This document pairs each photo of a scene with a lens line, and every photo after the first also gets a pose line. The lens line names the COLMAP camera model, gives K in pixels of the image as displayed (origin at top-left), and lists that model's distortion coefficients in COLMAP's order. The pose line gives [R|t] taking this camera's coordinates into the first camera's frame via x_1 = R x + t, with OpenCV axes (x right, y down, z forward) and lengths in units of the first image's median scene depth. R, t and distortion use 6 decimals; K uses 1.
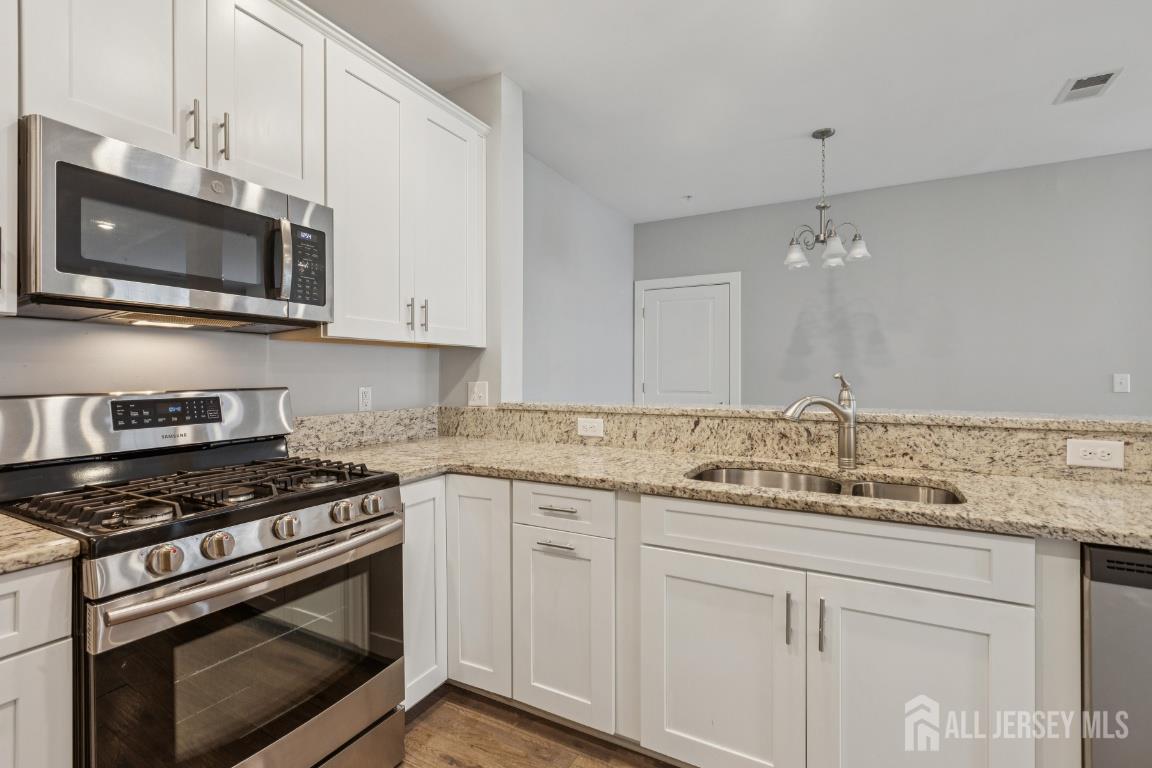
lens RADIAL K [[533.0, 0, 577.2], [0, 533.0, 379.6], [0, 0, 1]] dist [0.004204, -0.000419]
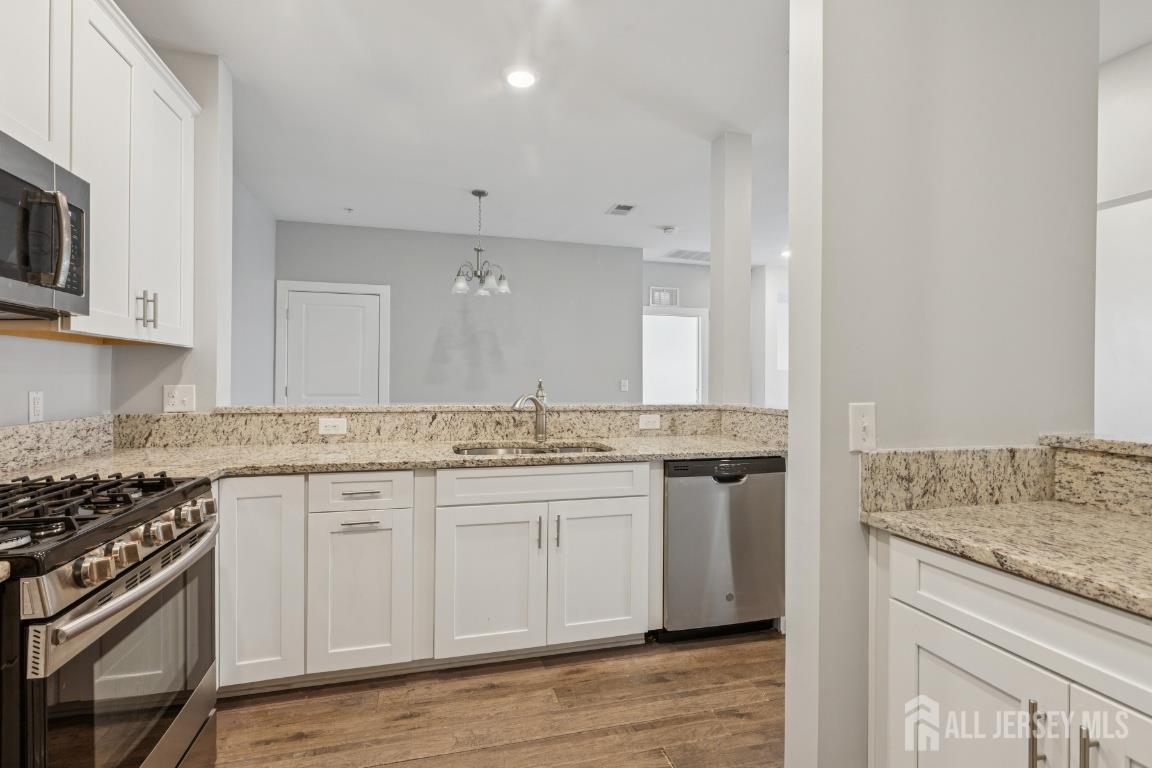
lens RADIAL K [[533.0, 0, 572.6], [0, 533.0, 391.1], [0, 0, 1]] dist [0.004204, -0.000419]
pose [[0.721691, -0.008403, 0.692164, -0.426680], [-0.001562, 0.999904, 0.013769, 0.001105], [-0.692213, -0.011018, 0.721609, -0.144966]]
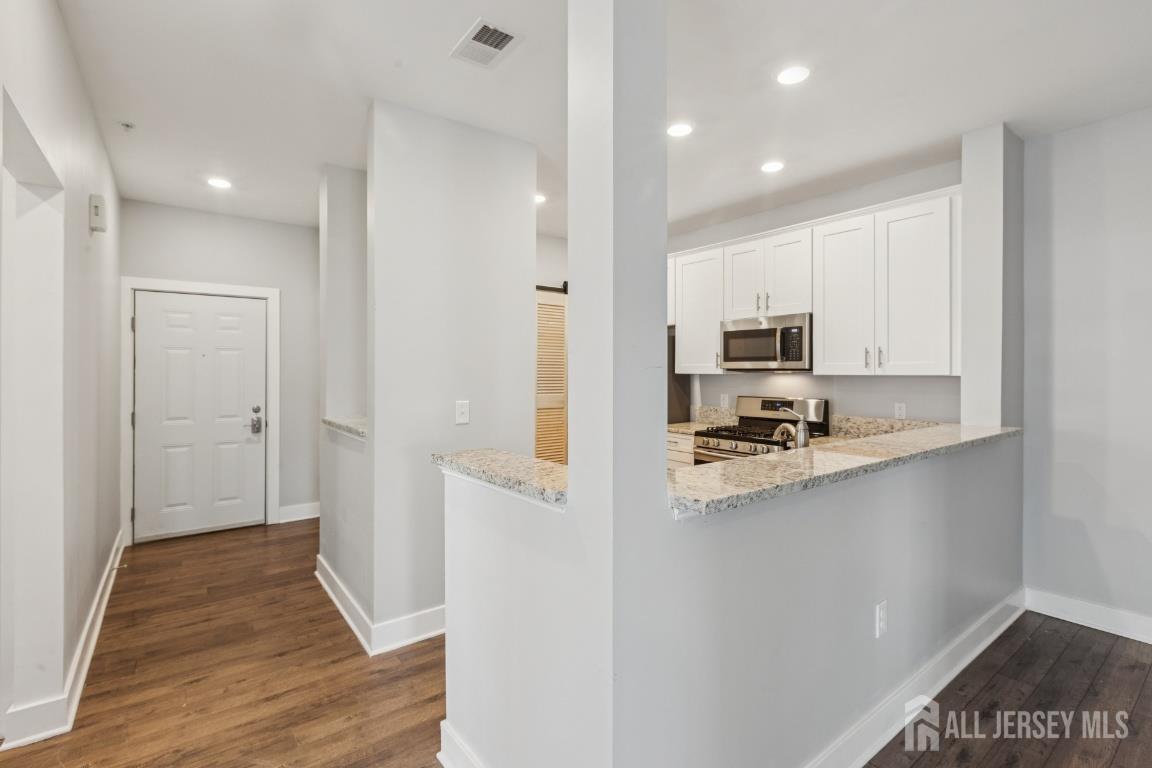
lens RADIAL K [[533.0, 0, 574.3], [0, 533.0, 371.7], [0, 0, 1]] dist [0.004204, -0.000419]
pose [[-0.412717, 0.006180, -0.910838, 1.549804], [-0.005273, 0.999944, 0.009173, -0.095477], [0.910844, 0.008589, -0.412661, 0.898258]]
